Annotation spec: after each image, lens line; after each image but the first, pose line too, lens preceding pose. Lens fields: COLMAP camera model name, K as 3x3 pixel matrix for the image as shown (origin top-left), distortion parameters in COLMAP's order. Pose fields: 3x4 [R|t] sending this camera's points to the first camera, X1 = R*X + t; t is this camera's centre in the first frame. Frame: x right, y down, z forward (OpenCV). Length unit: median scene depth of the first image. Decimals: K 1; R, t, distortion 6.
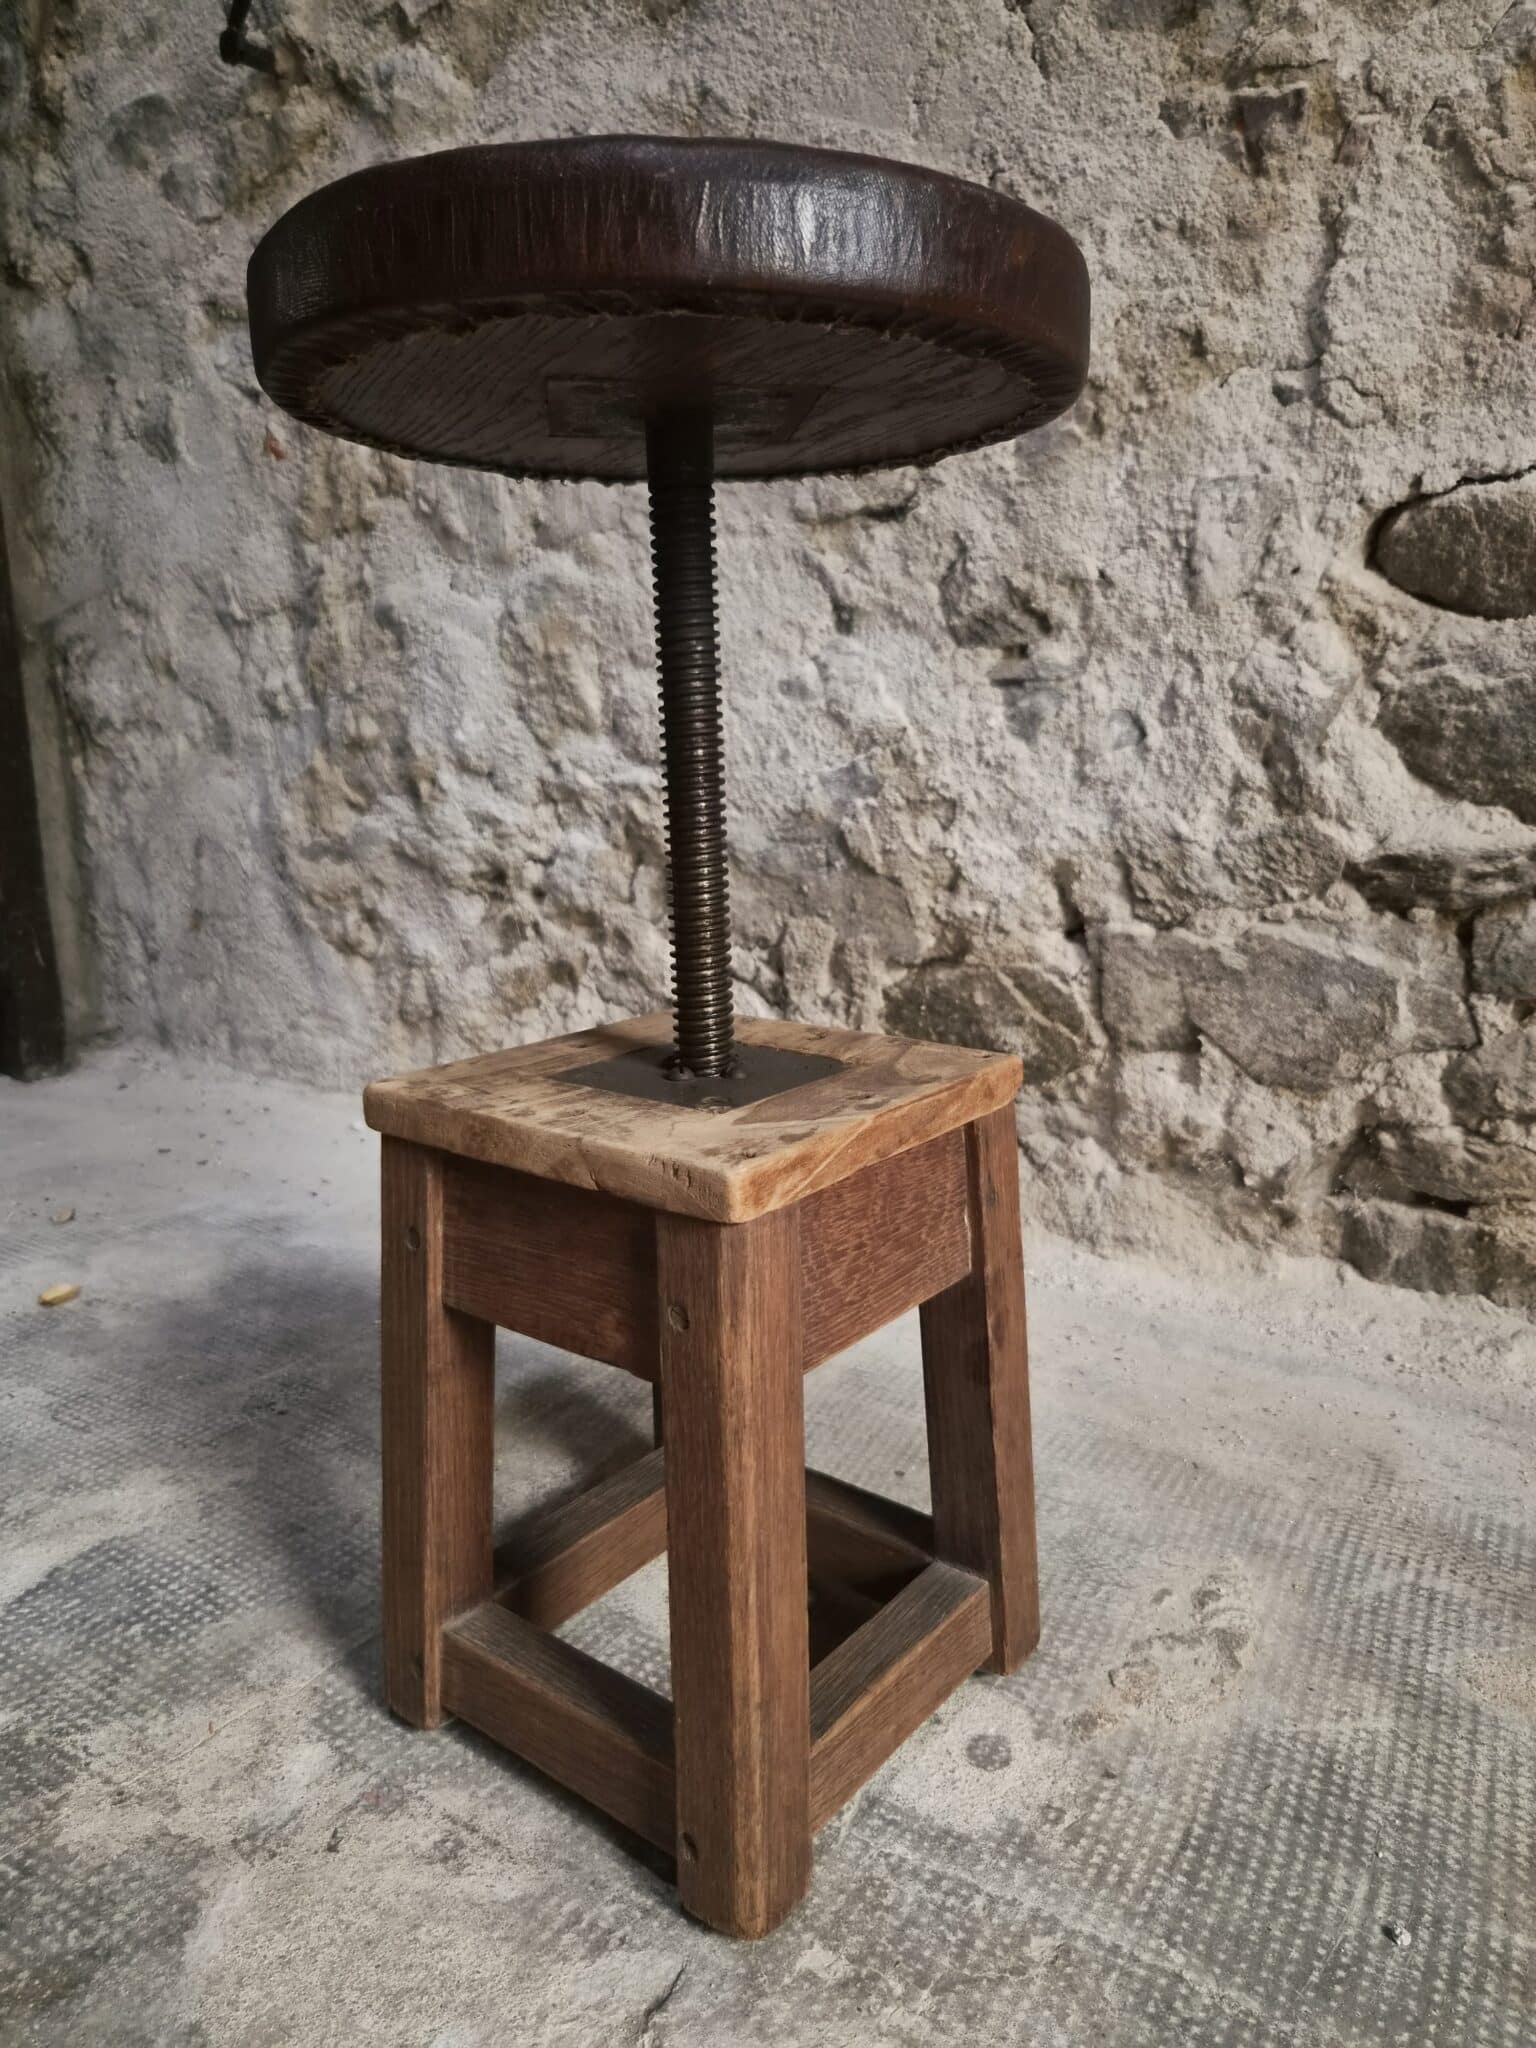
lens RADIAL K [[1391.8, 0, 779.3], [0, 1391.8, 1038.5], [0, 0, 1]] dist [0.054470, -0.049145]
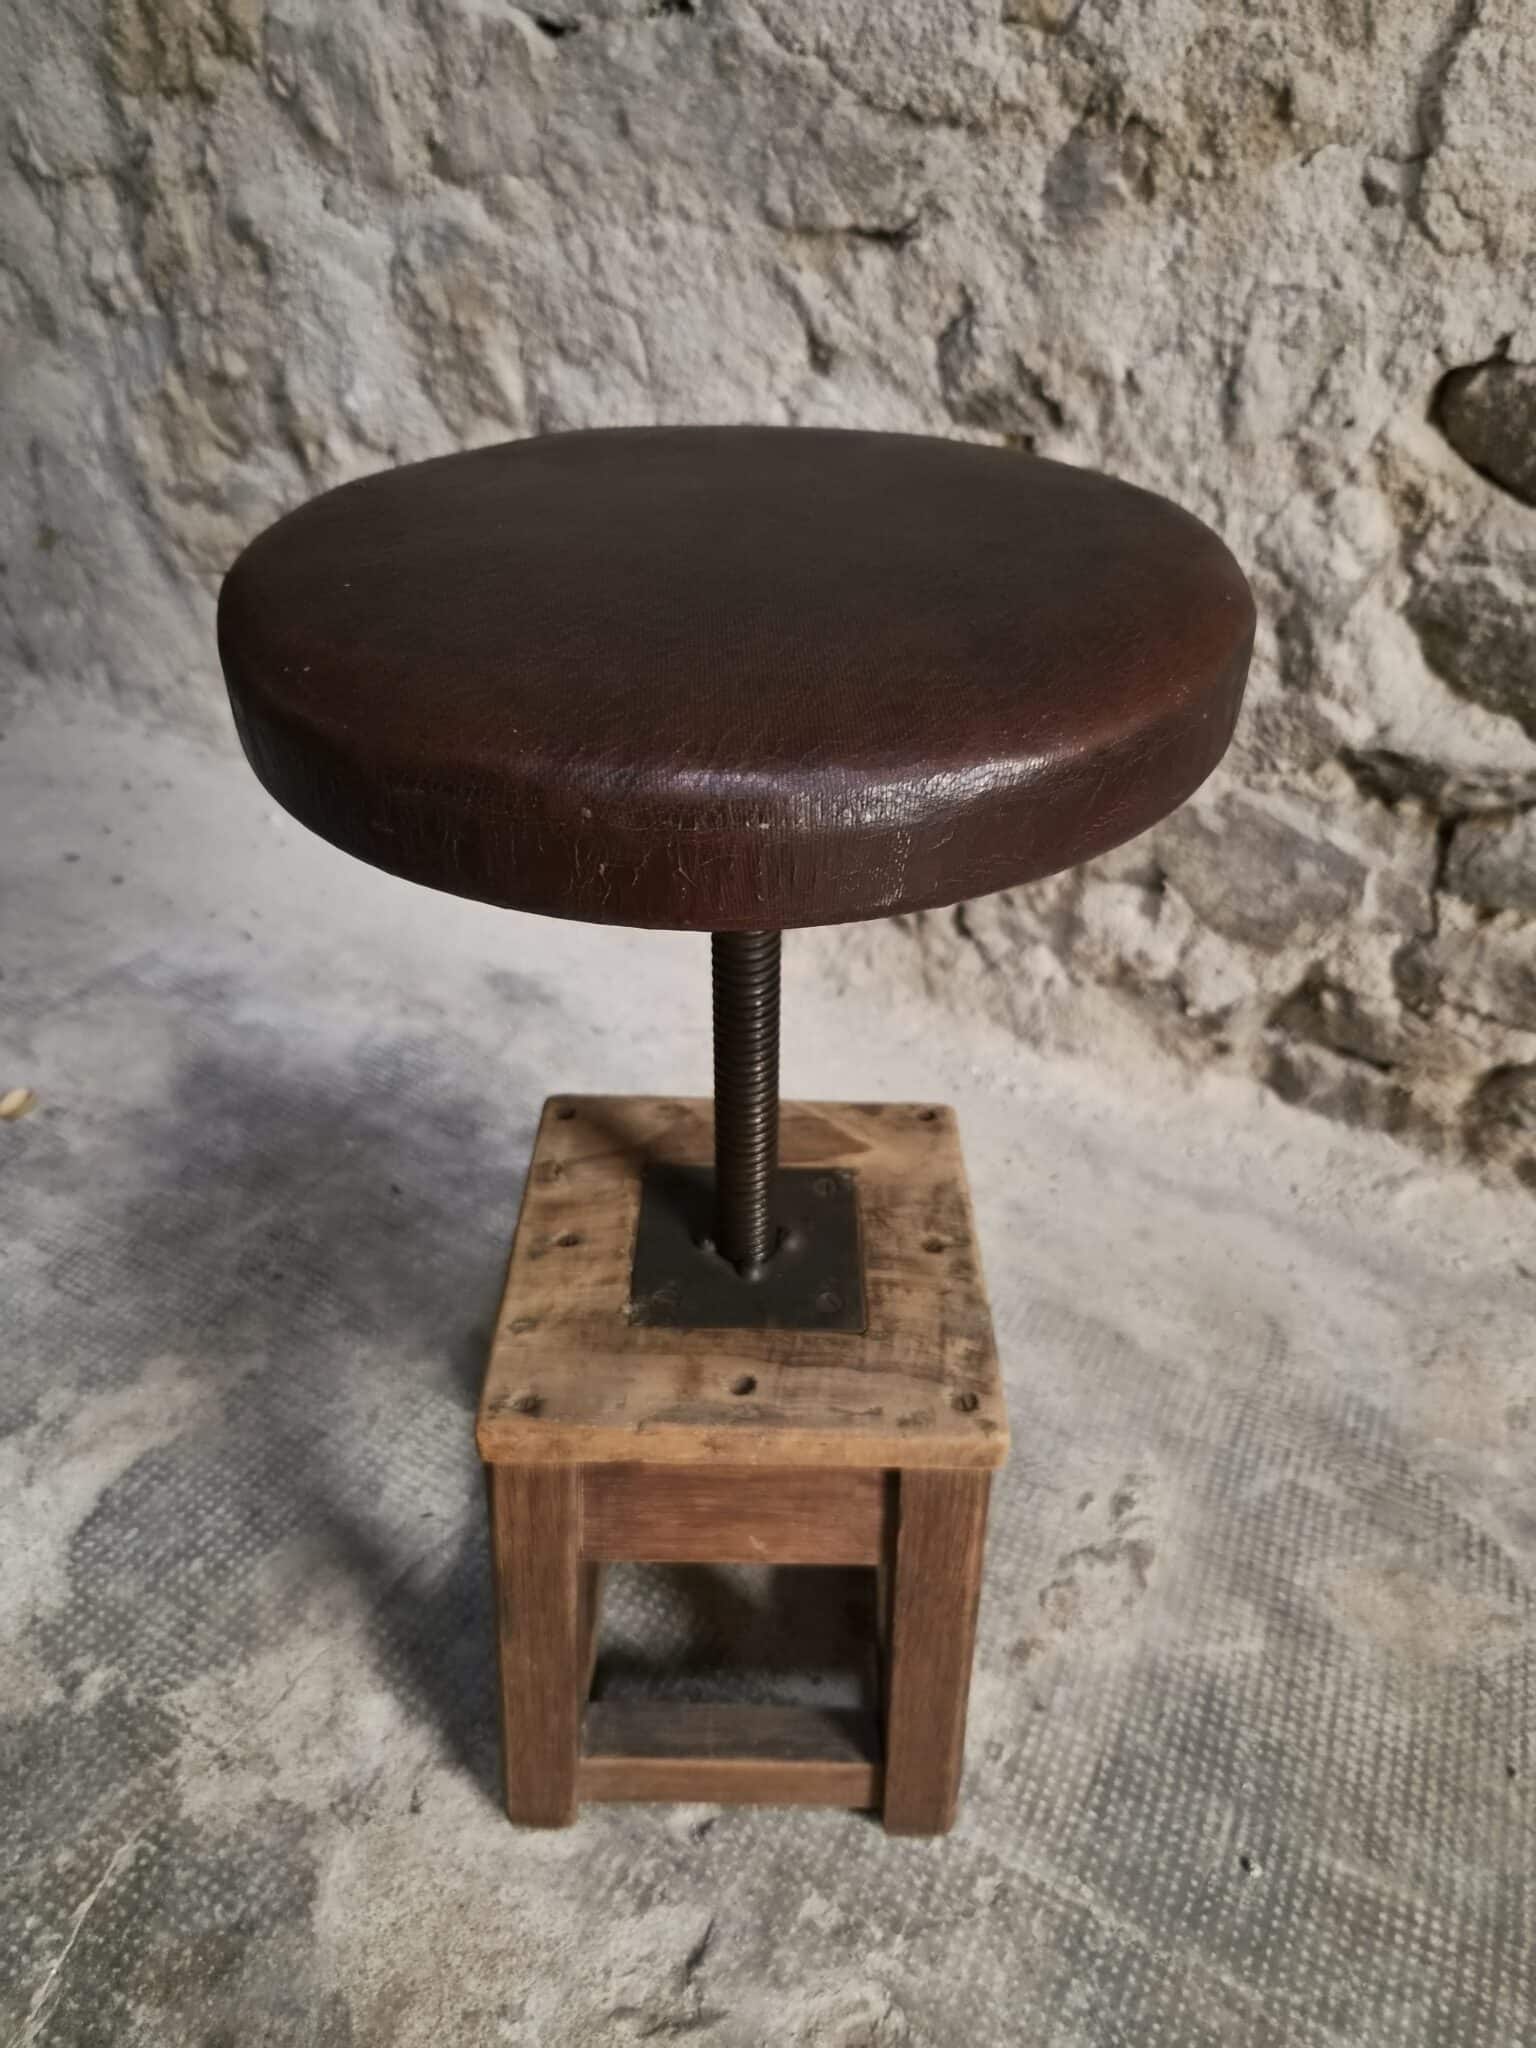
lens RADIAL K [[1403.2, 0, 785.9], [0, 1403.2, 1016.4], [0, 0, 1]] dist [0.045452, -0.044310]
pose [[0.996598, -0.002973, 0.082357, -0.055057], [-0.029886, 0.918281, 0.394799, -0.321959], [-0.076800, -0.395918, 0.915069, 0.069675]]
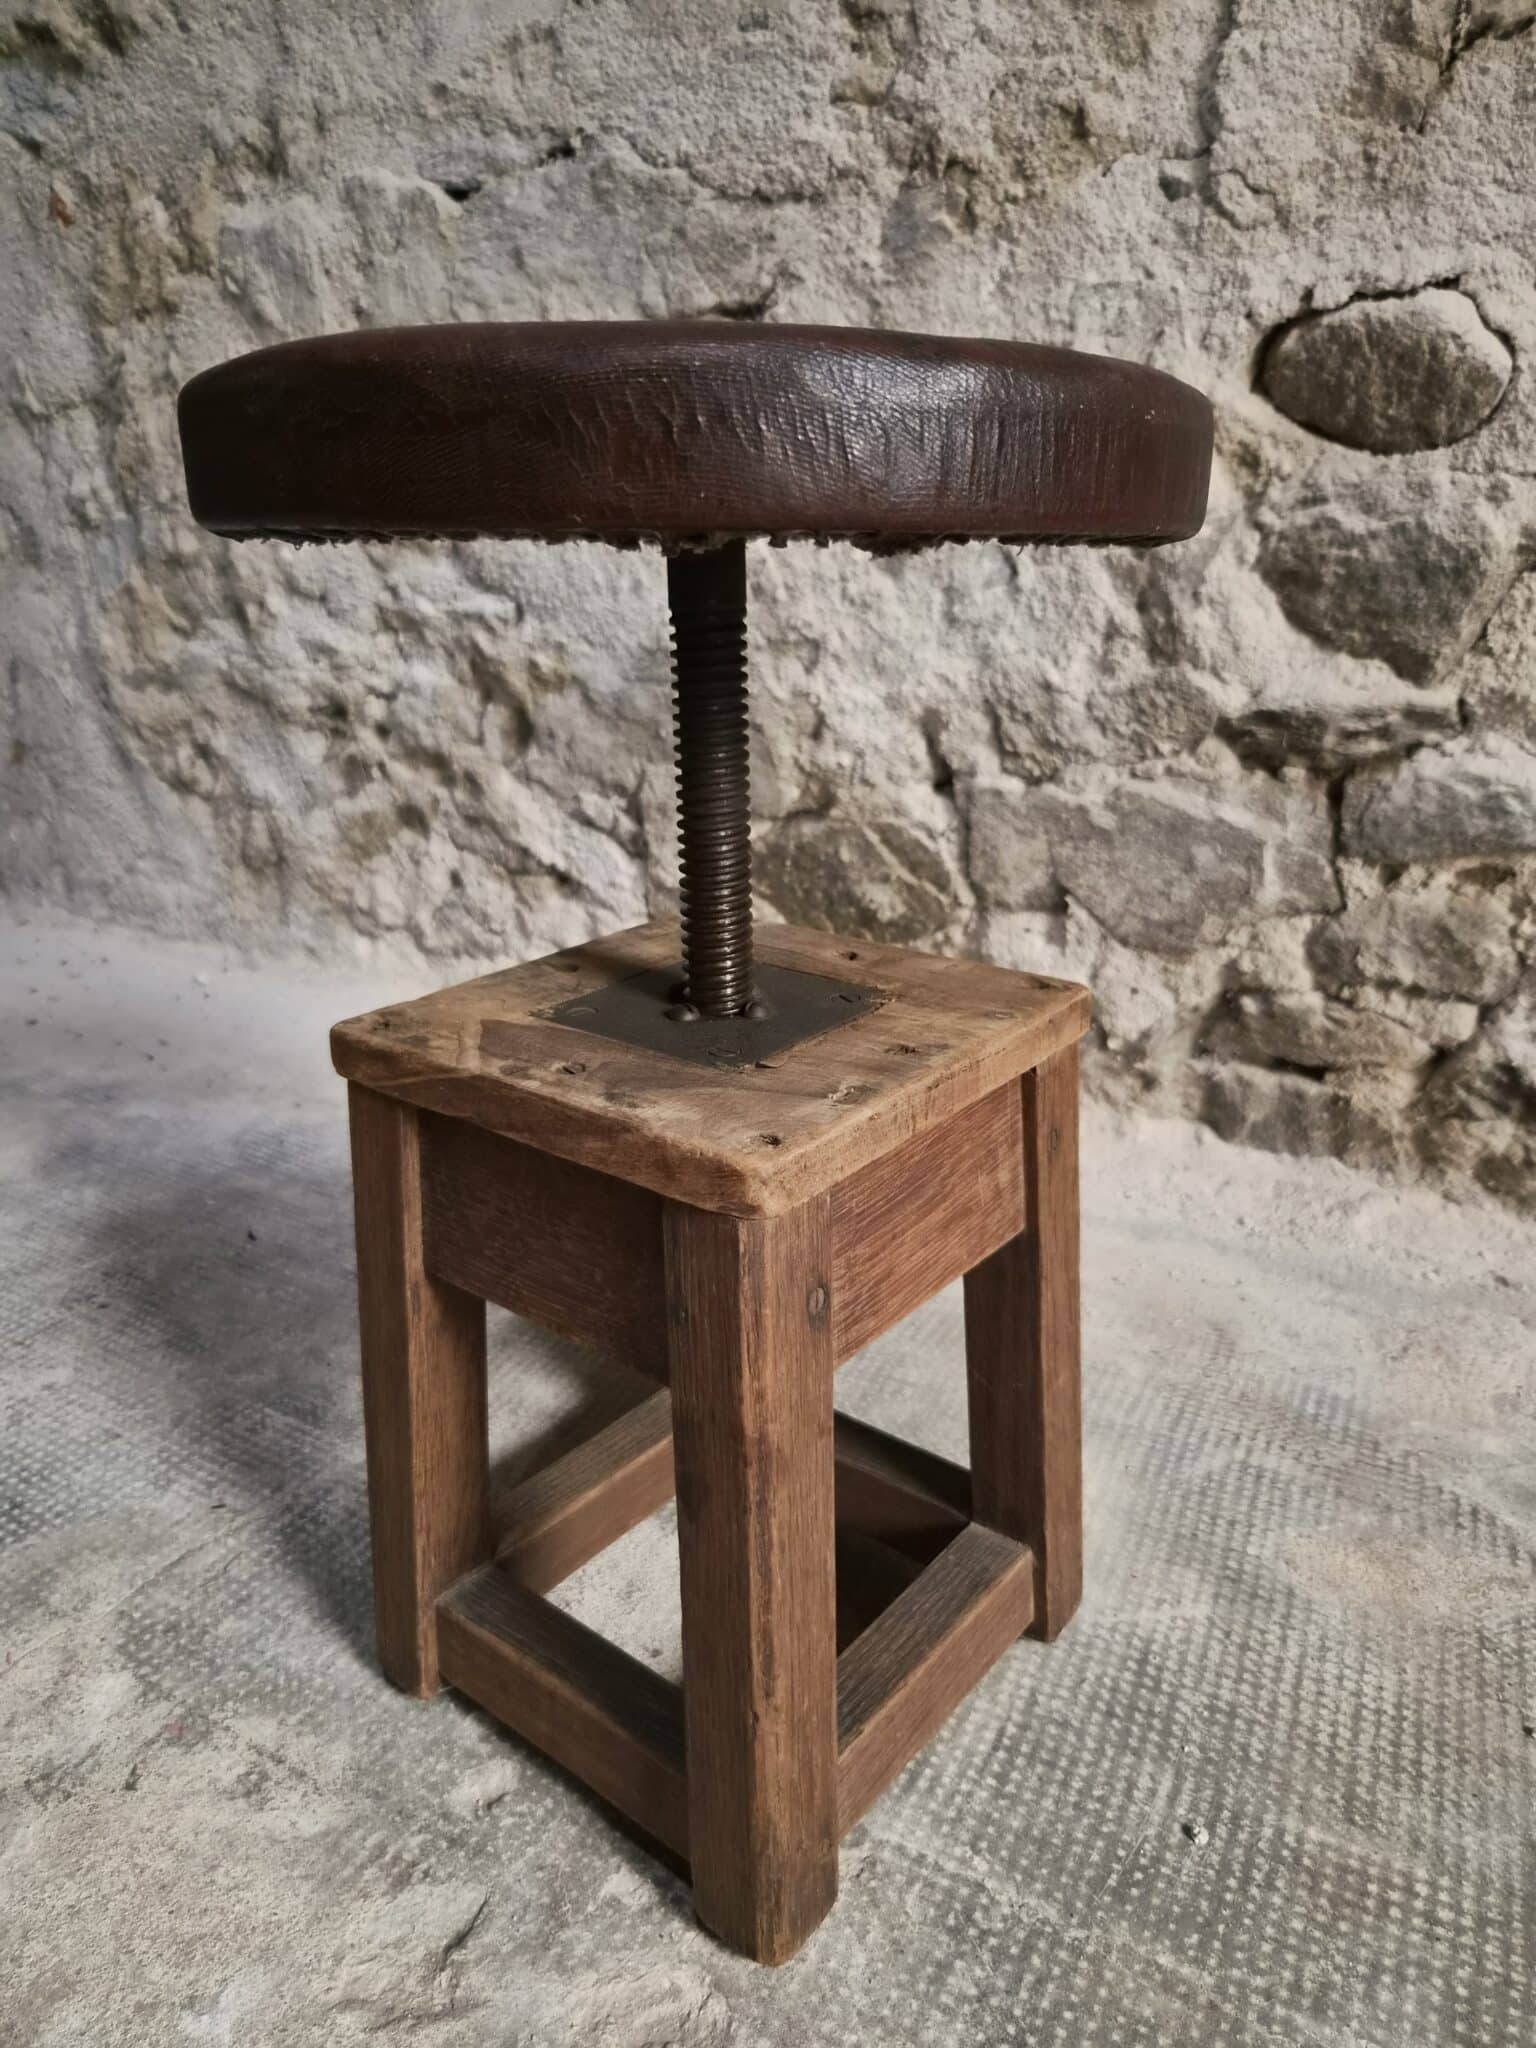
lens RADIAL K [[1400.0, 0, 774.8], [0, 1400.0, 1036.2], [0, 0, 1]] dist [0.044646, -0.041213]
pose [[0.998046, -0.011567, 0.061405, 0.041539], [0.003361, 0.991231, 0.132099, -0.037515], [-0.062395, -0.131634, 0.989333, 0.044596]]
